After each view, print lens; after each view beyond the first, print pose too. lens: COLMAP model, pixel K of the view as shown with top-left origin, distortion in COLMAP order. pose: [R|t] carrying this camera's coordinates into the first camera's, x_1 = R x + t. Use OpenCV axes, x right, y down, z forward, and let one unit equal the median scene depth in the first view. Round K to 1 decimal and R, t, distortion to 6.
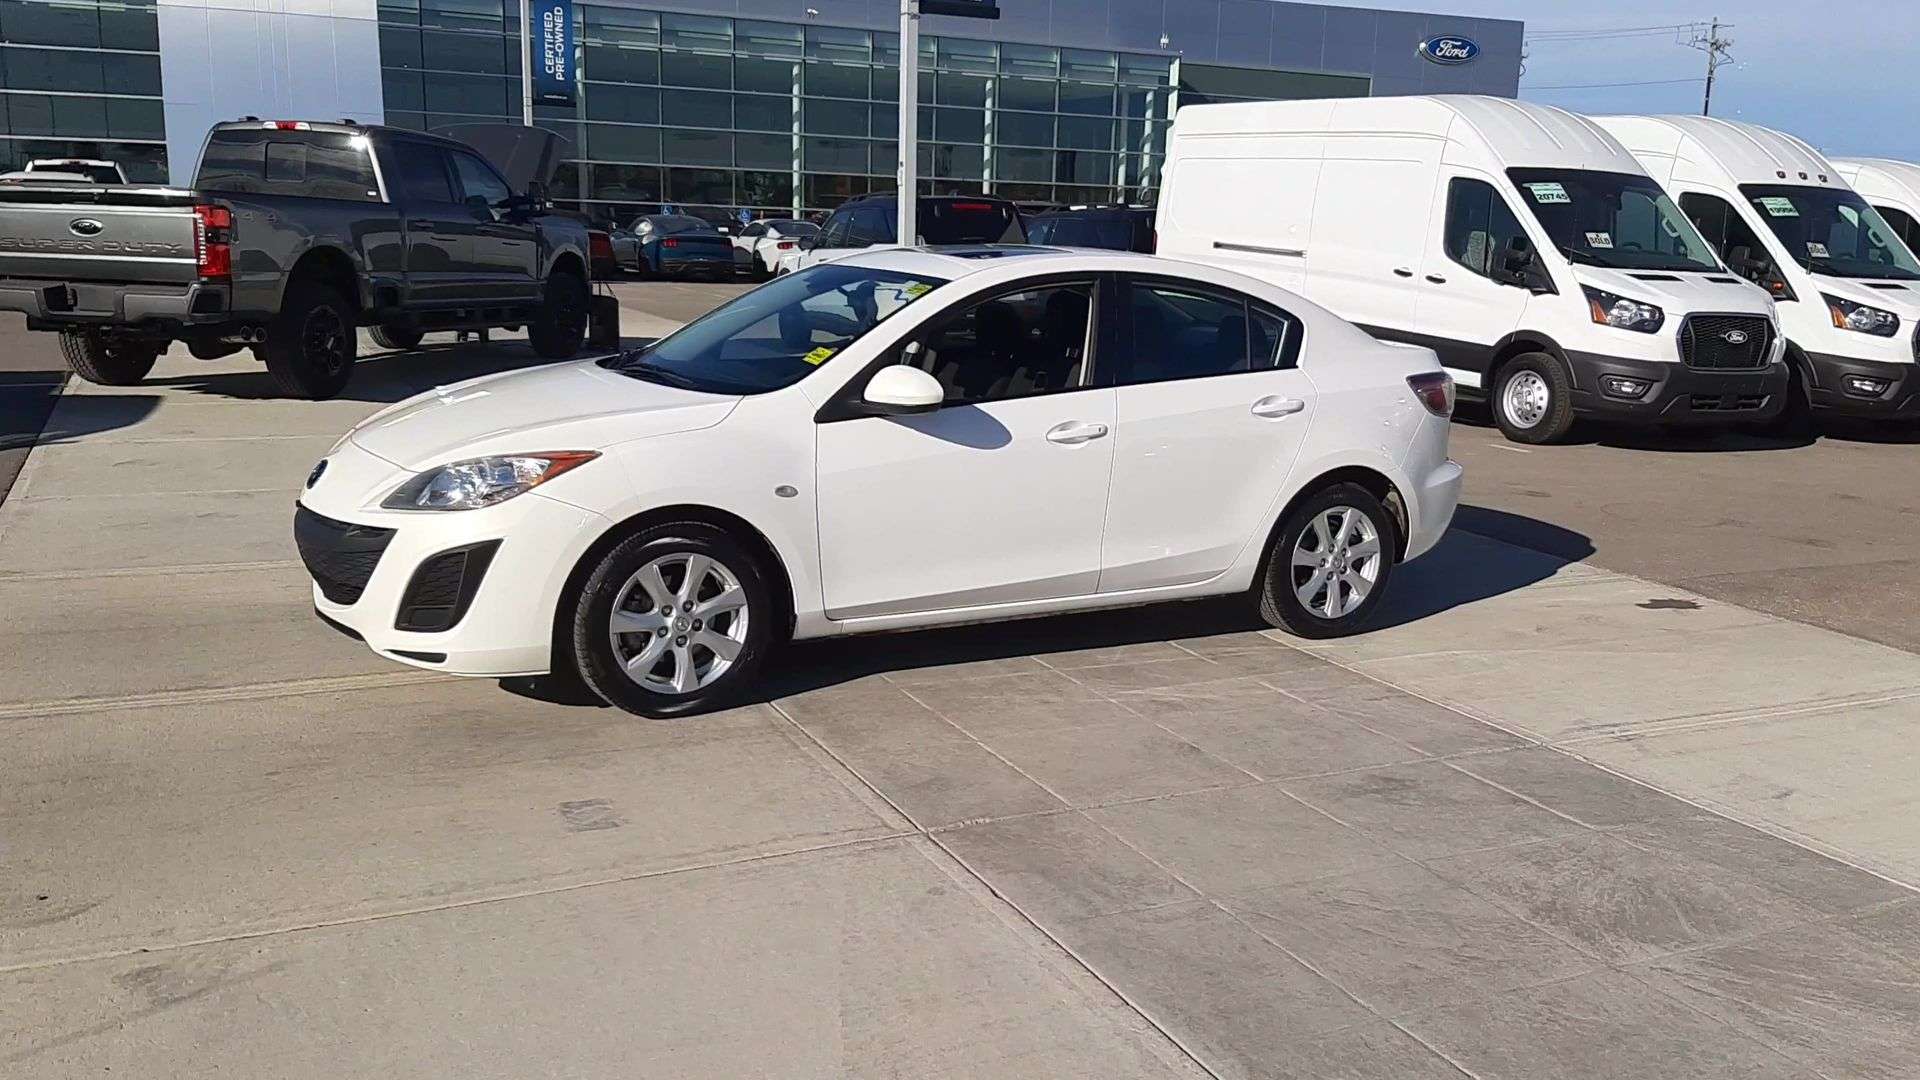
lens RADIAL K [[1600.2, 0, 968.4], [0, 1600.2, 537.0], [0, 0, 1]] dist [0.100962, -0.206151]
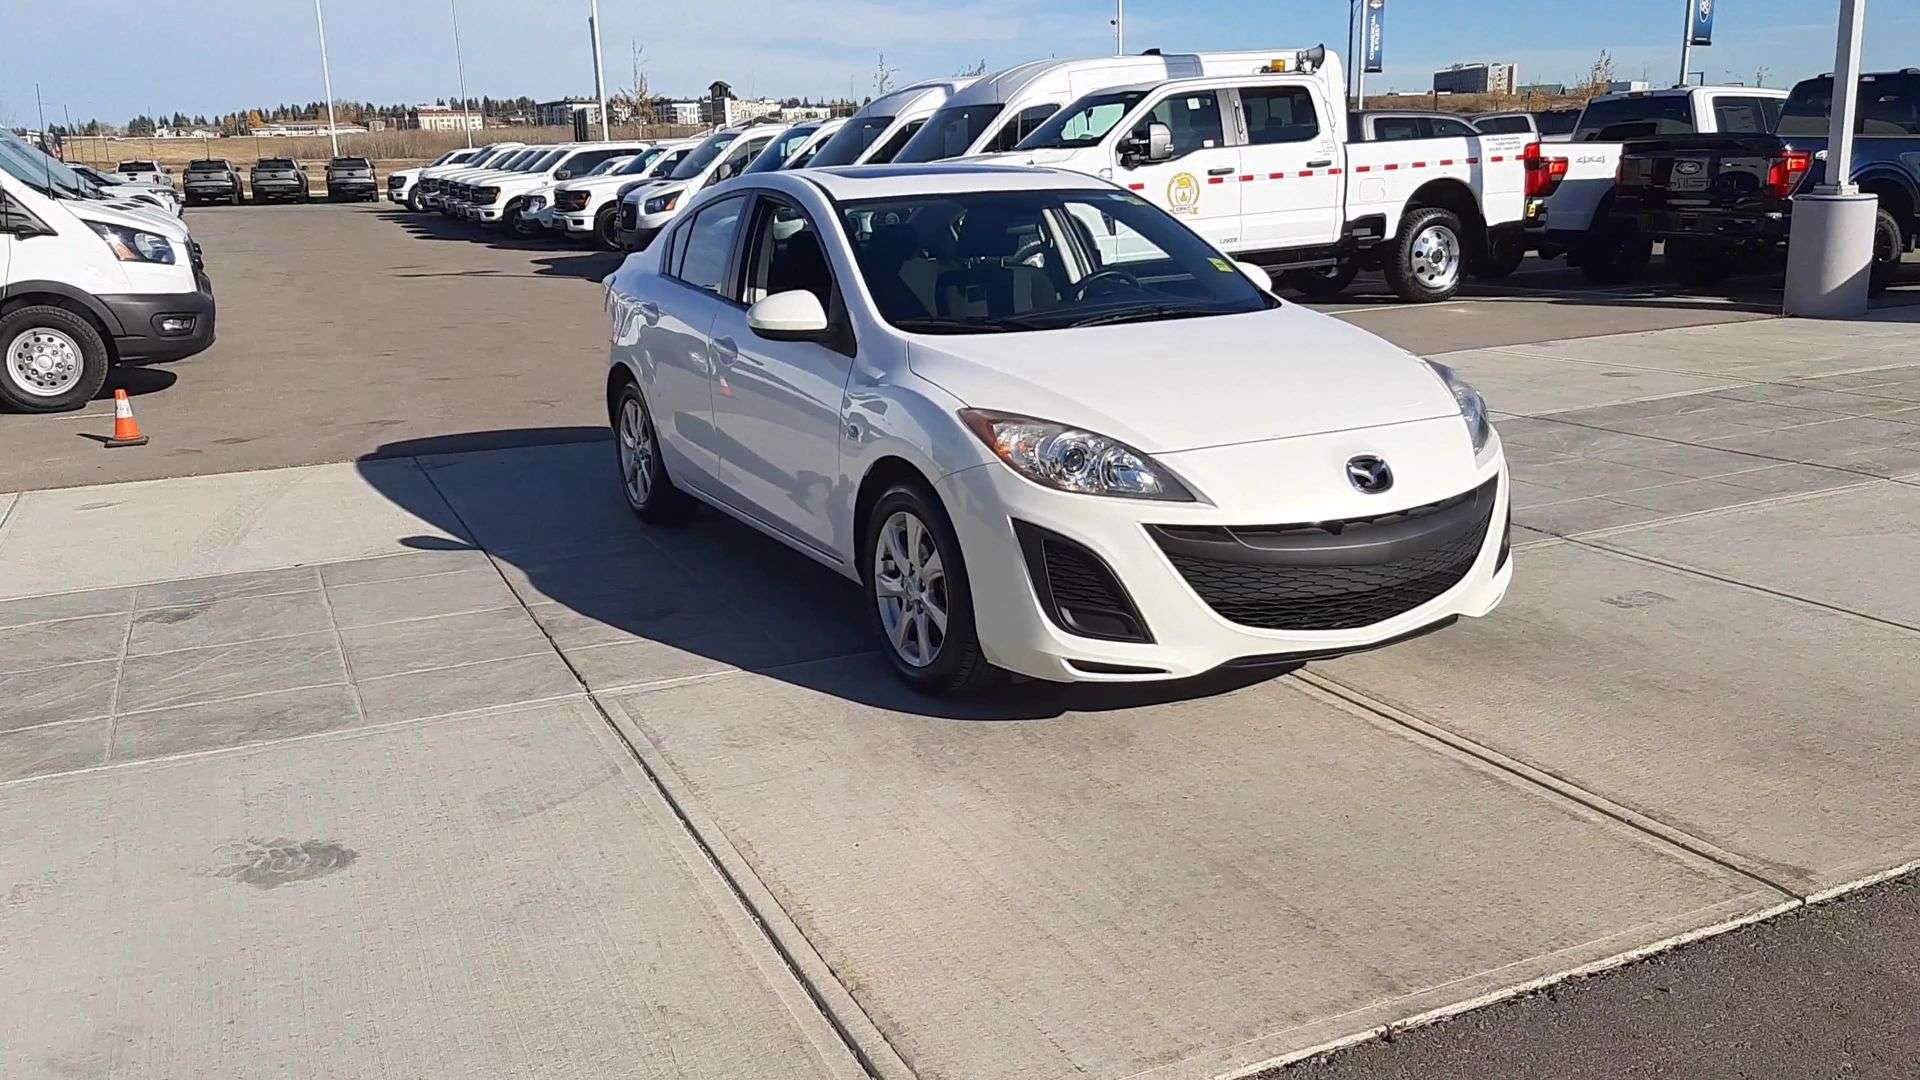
lens RADIAL K [[1600.2, 0, 968.4], [0, 1600.2, 537.0], [0, 0, 1]] dist [0.100962, -0.206151]
pose [[0.009876, -0.263175, 0.964698, -0.961548], [0.219699, 0.941743, 0.254663, -0.207609], [-0.975518, 0.209428, 0.067120, 0.937497]]
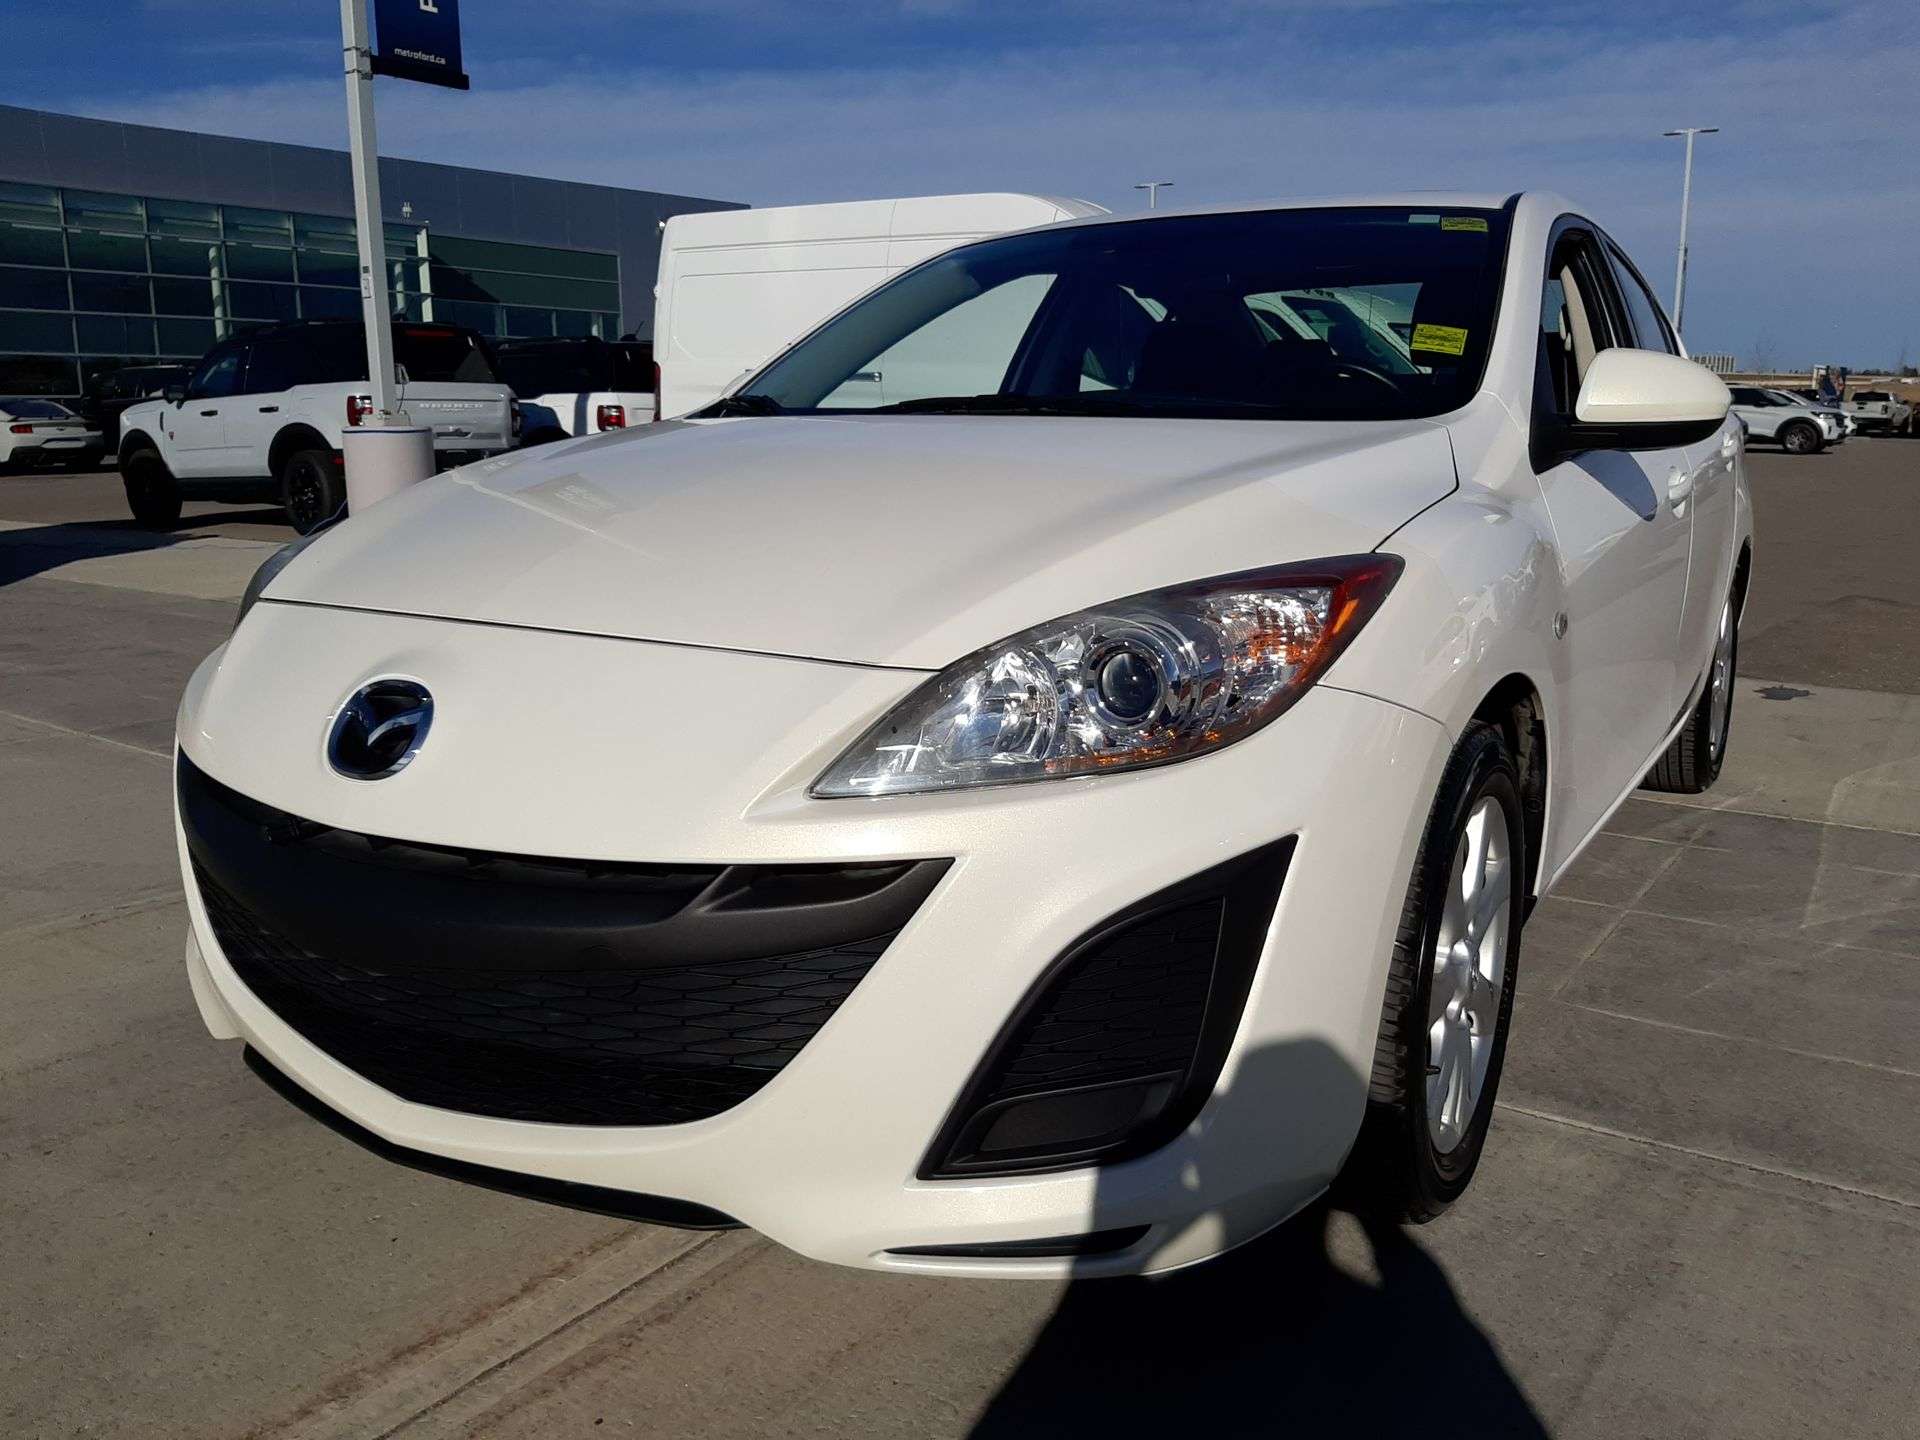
lens RADIAL K [[1499.8, 0, 993.8], [0, 1499.8, 768.0], [0, 0, 1]] dist [0.012273, -0.043267]
pose [[0.873870, -0.140958, 0.465276, -0.354936], [0.121351, 0.989995, 0.072006, -0.031728], [-0.470771, -0.006463, 0.882232, 0.565344]]
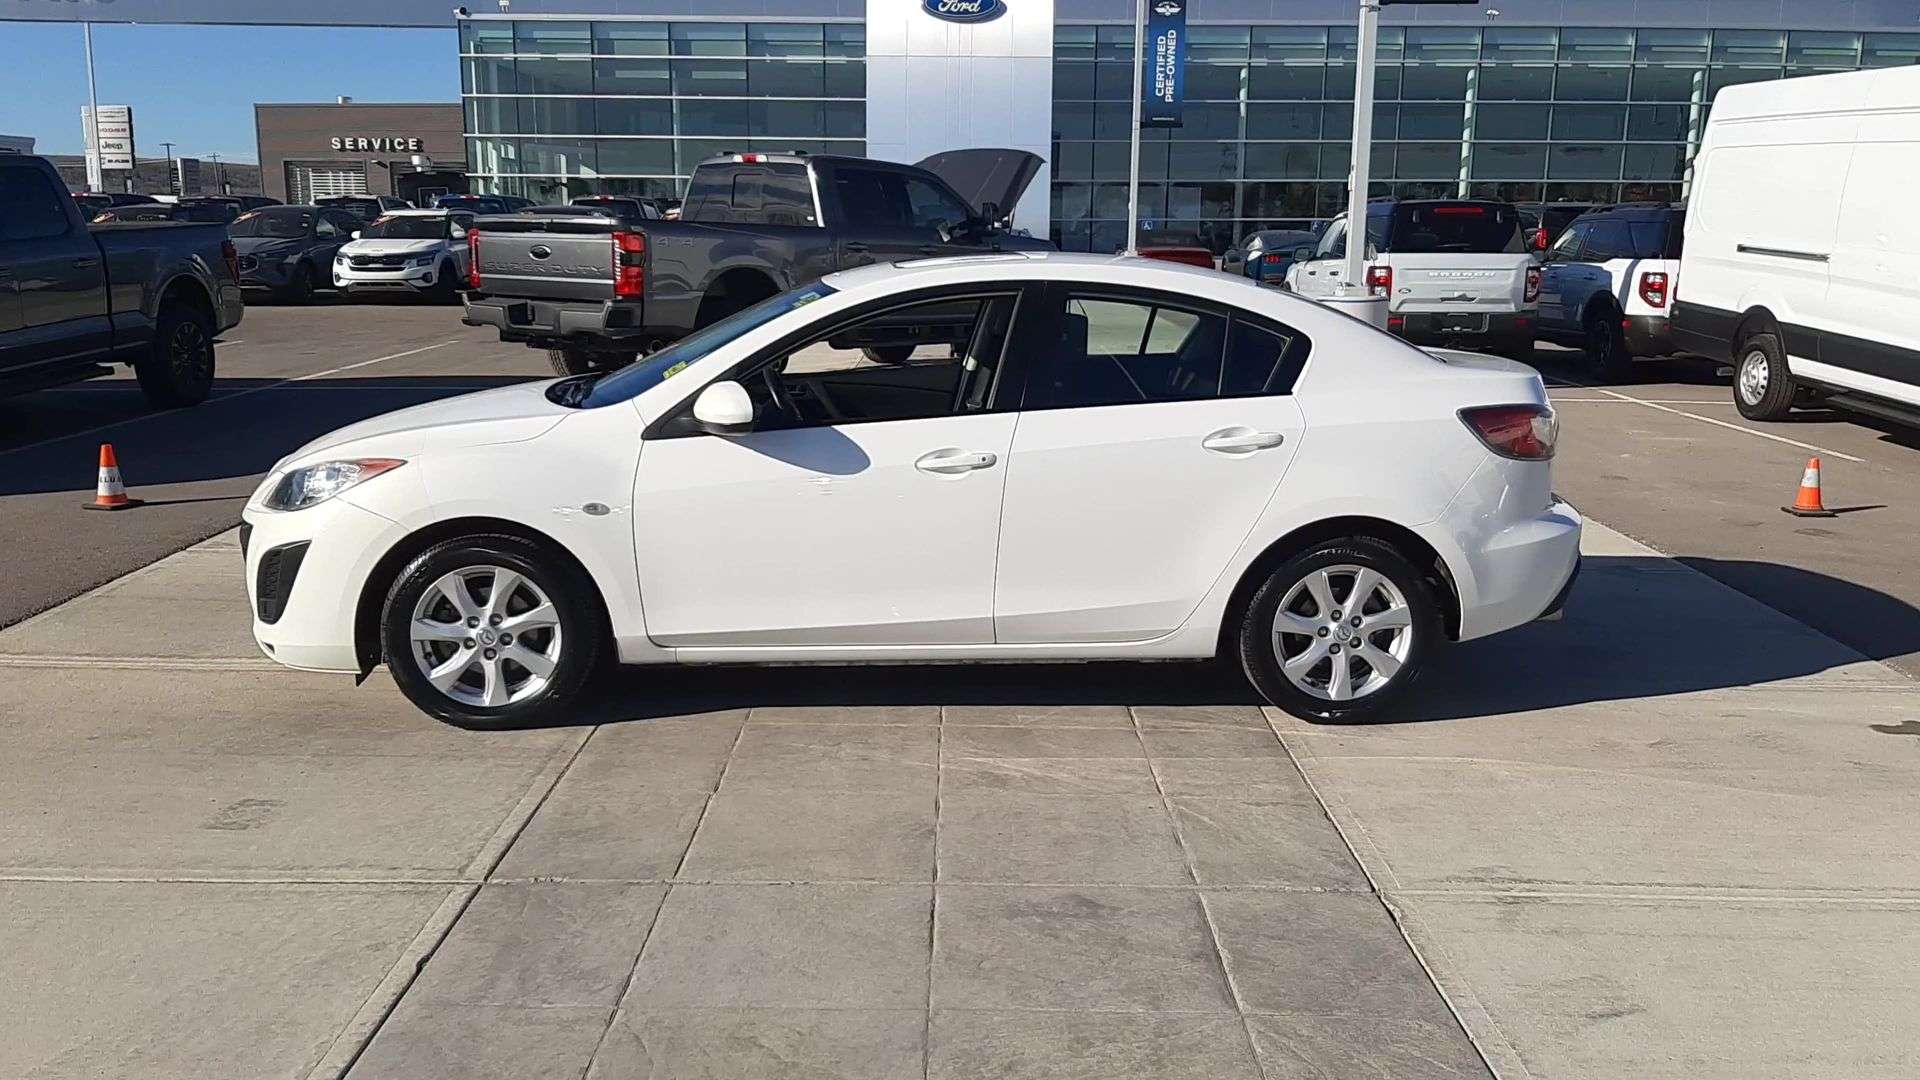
lens RADIAL K [[1581.4, 0, 947.0], [0, 1581.4, 550.2], [0, 0, 1]] dist [0.091829, -0.192193]
pose [[0.899826, 0.063413, -0.431615, 0.391322], [-0.063635, 0.997876, 0.013944, -0.024443], [0.431583, 0.014919, 0.901950, 0.182893]]
